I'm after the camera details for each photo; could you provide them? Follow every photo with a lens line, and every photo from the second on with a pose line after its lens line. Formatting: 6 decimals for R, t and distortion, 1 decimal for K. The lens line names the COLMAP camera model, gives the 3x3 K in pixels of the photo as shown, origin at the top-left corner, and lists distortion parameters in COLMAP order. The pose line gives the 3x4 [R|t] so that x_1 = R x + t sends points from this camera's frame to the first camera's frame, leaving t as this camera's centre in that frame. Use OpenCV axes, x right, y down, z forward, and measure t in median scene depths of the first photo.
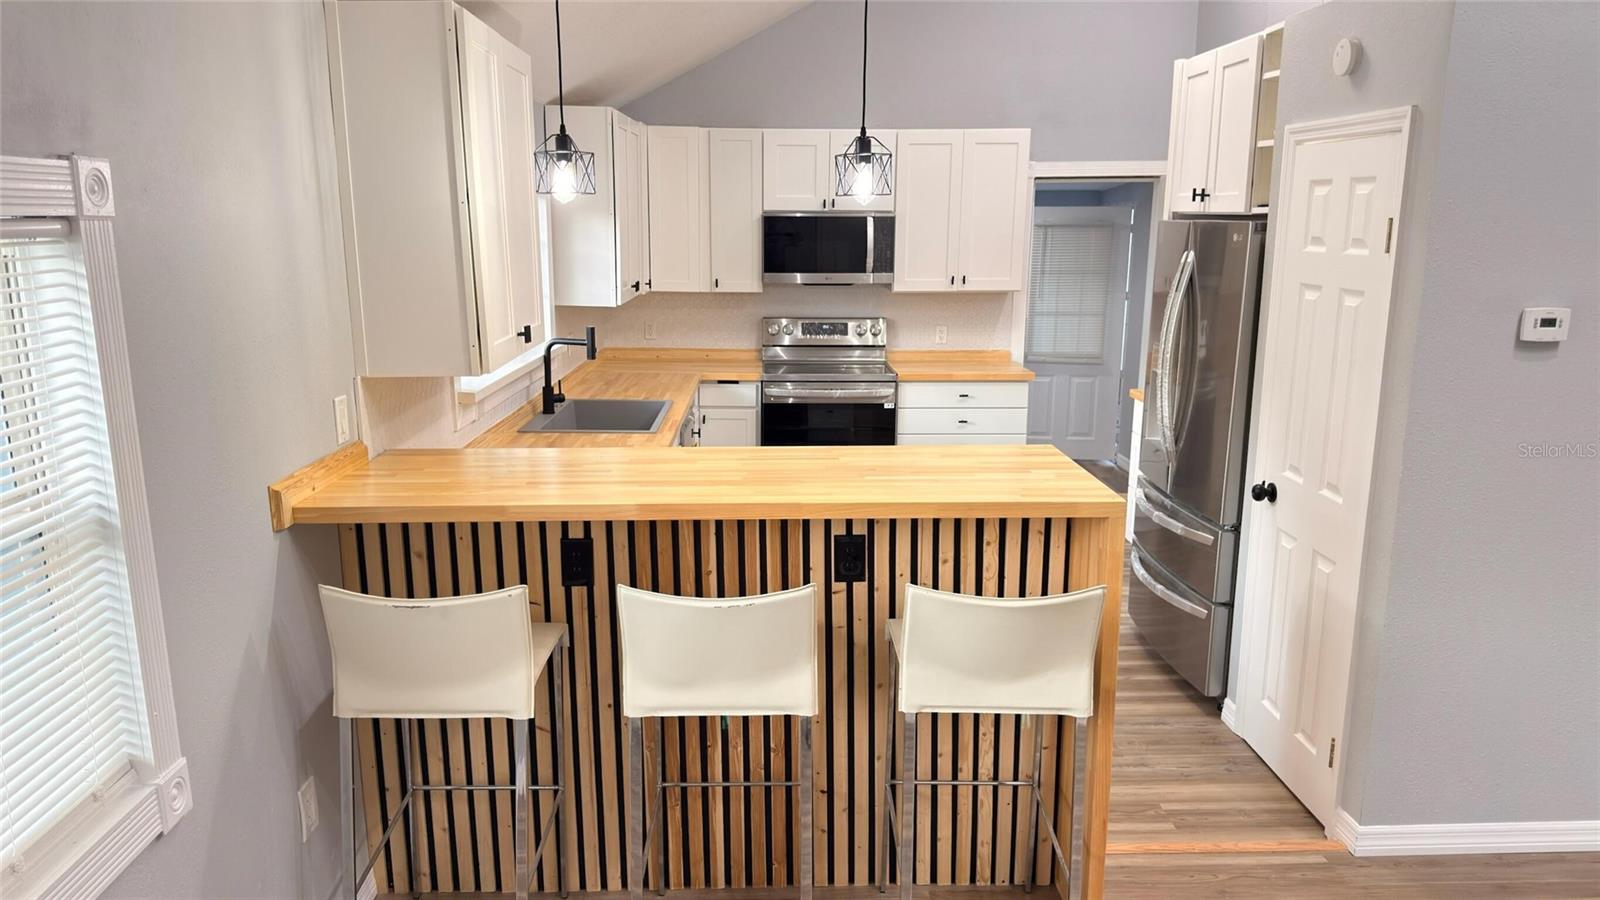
lens RADIAL K [[1152.1, 0, 791.5], [0, 1152.1, 450.4], [0, 0, 1]] dist [0.026147, -0.006687]
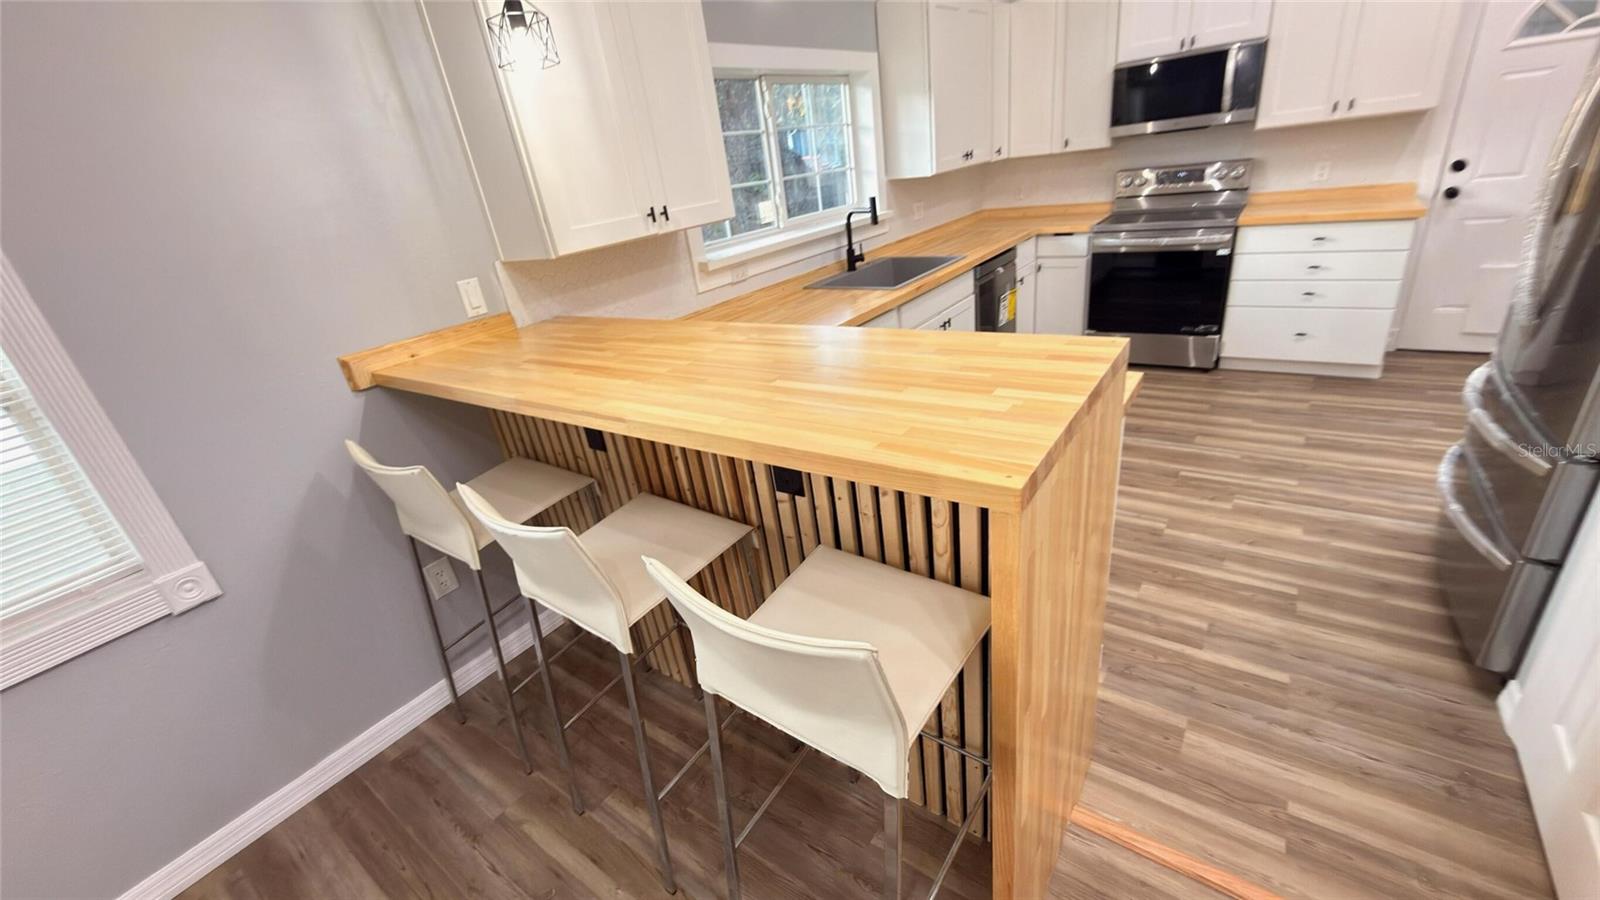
lens RADIAL K [[647.8, 0, 798.8], [0, 647.8, 451.1], [0, 0, 1]] dist [0.007311, 0.000336]
pose [[0.786811, 0.158031, -0.596620, 0.160074], [0.006239, 0.964578, 0.263722, -0.022815], [0.617163, -0.211222, 0.757955, 0.290232]]
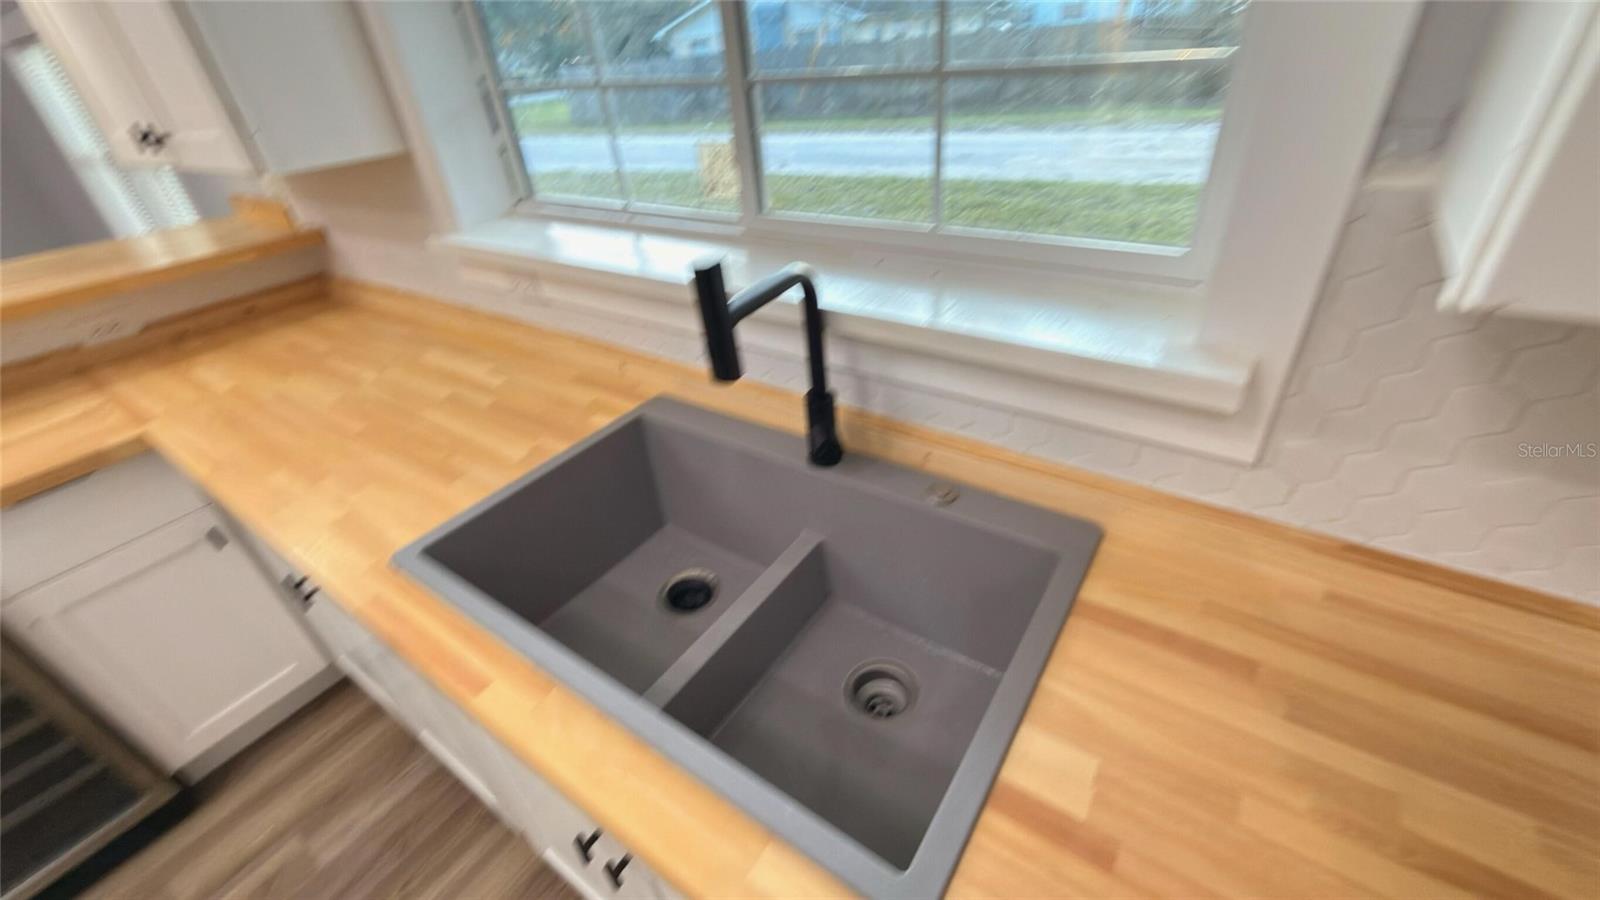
lens RADIAL K [[647.8, 0, 791.9], [0, 647.8, 446.0], [0, 0, 1]] dist [0.007311, 0.000336]
pose [[-0.596630, 0.474086, -0.647514, -0.055565], [-0.075876, 0.769917, 0.633618, -0.130035], [0.798921, 0.427166, -0.423384, 0.838699]]
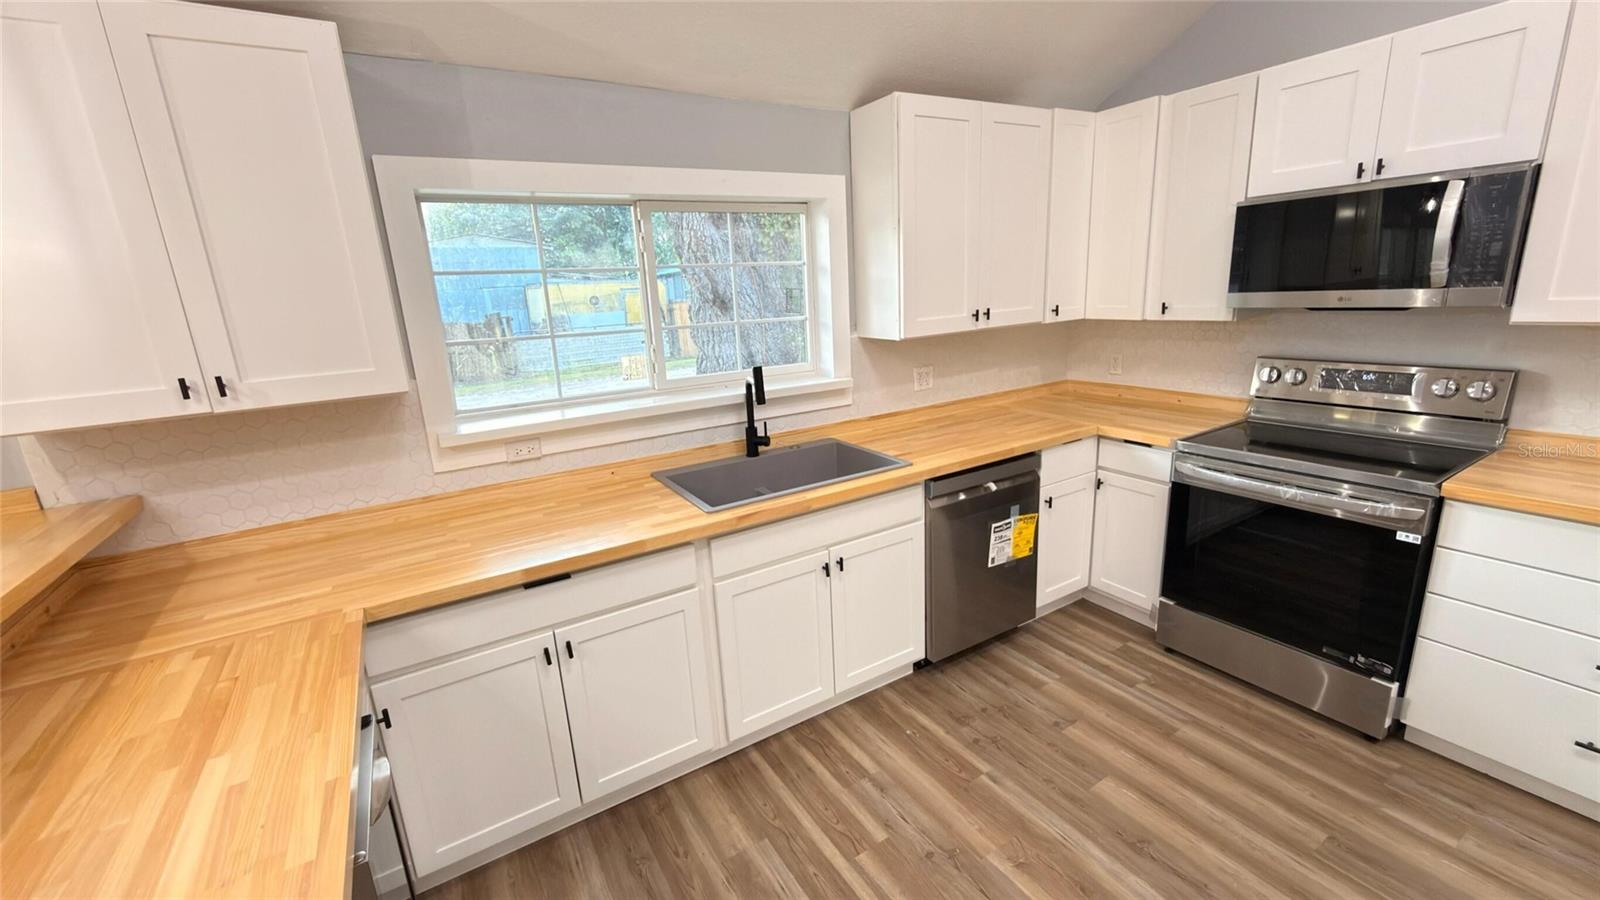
lens RADIAL K [[647.8, 0, 799.6], [0, 647.8, 452.4], [0, 0, 1]] dist [0.007311, 0.000336]
pose [[0.500502, 0.184182, -0.845917, 0.192652], [-0.114042, 0.982619, 0.146472, -0.089834], [0.858192, 0.023160, 0.512807, 0.595139]]
